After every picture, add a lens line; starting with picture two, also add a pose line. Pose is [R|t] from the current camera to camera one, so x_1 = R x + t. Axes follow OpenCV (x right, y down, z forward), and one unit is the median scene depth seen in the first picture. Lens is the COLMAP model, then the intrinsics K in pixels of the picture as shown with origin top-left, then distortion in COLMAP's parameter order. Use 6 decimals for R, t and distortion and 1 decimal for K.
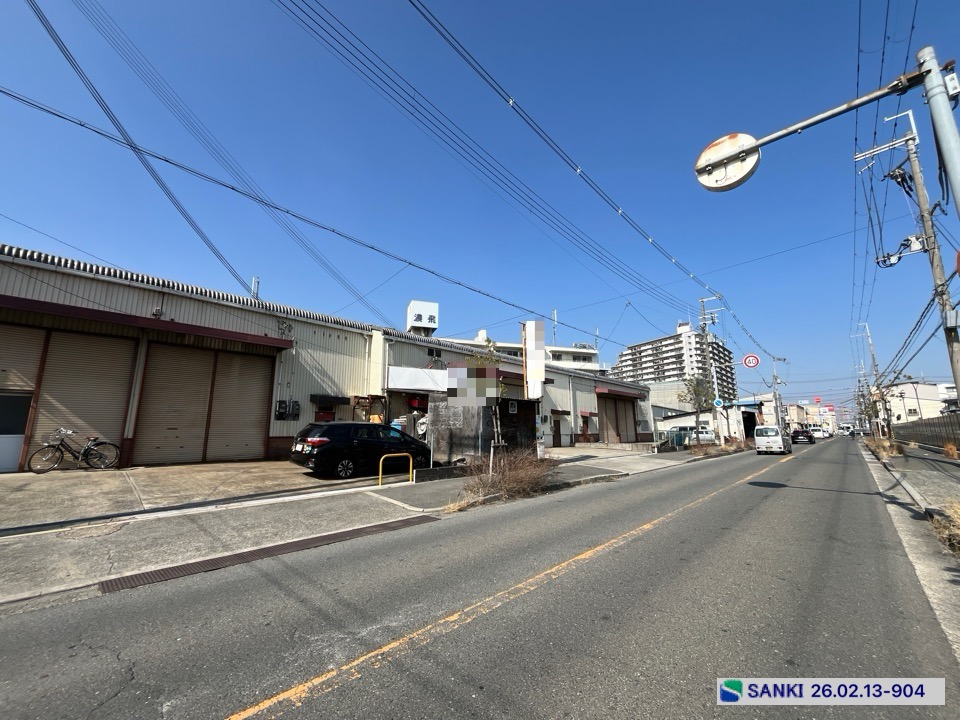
lens RADIAL K [[389.2, 0, 478.8], [0, 389.2, 360.0], [0, 0, 1]] dist [-0.003200, 0.000013]
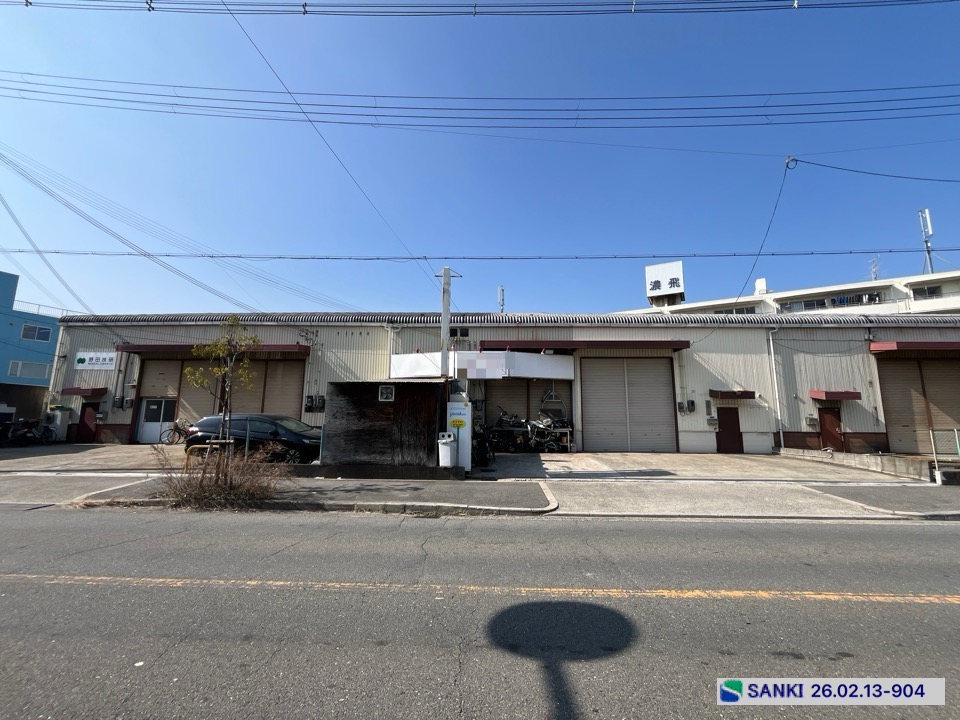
lens RADIAL K [[389.2, 0, 477.6], [0, 389.2, 361.7], [0, 0, 1]] dist [-0.003200, 0.000013]
pose [[0.659232, -0.102941, -0.744860, 0.362422], [0.125688, 0.991734, -0.025821, 0.048386], [0.741360, -0.076598, 0.666721, 0.301110]]
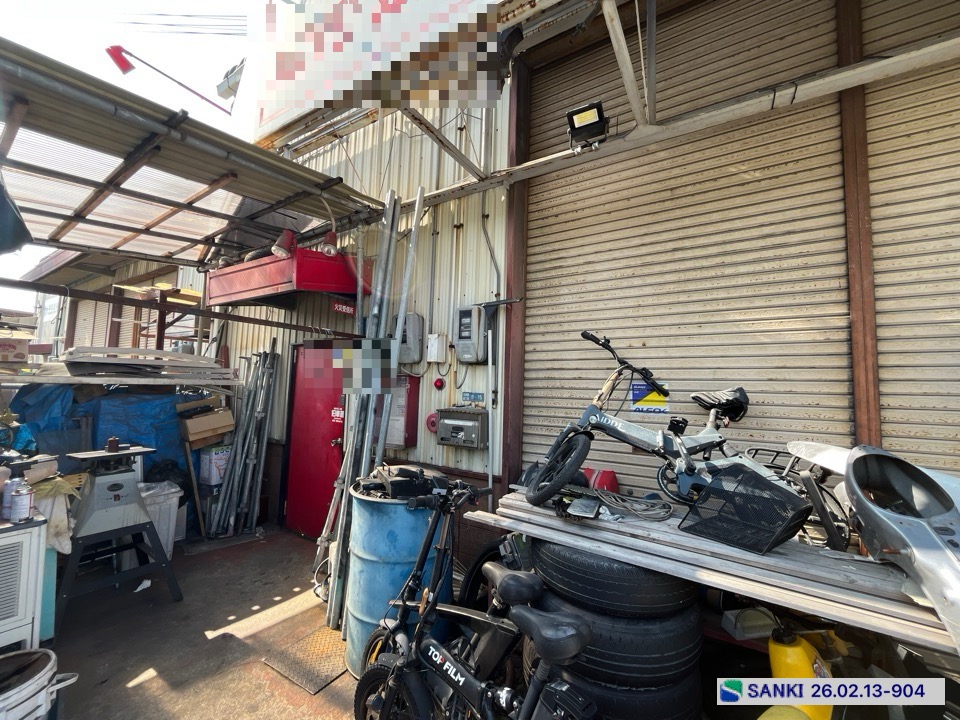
lens RADIAL K [[389.2, 0, 477.4], [0, 389.2, 360.1], [0, 0, 1]] dist [-0.003200, 0.000013]
pose [[0.191740, -0.066236, -0.979208, 0.039654], [0.149557, 0.988040, -0.037548, 0.105091], [0.969984, -0.139248, 0.199353, 0.645613]]
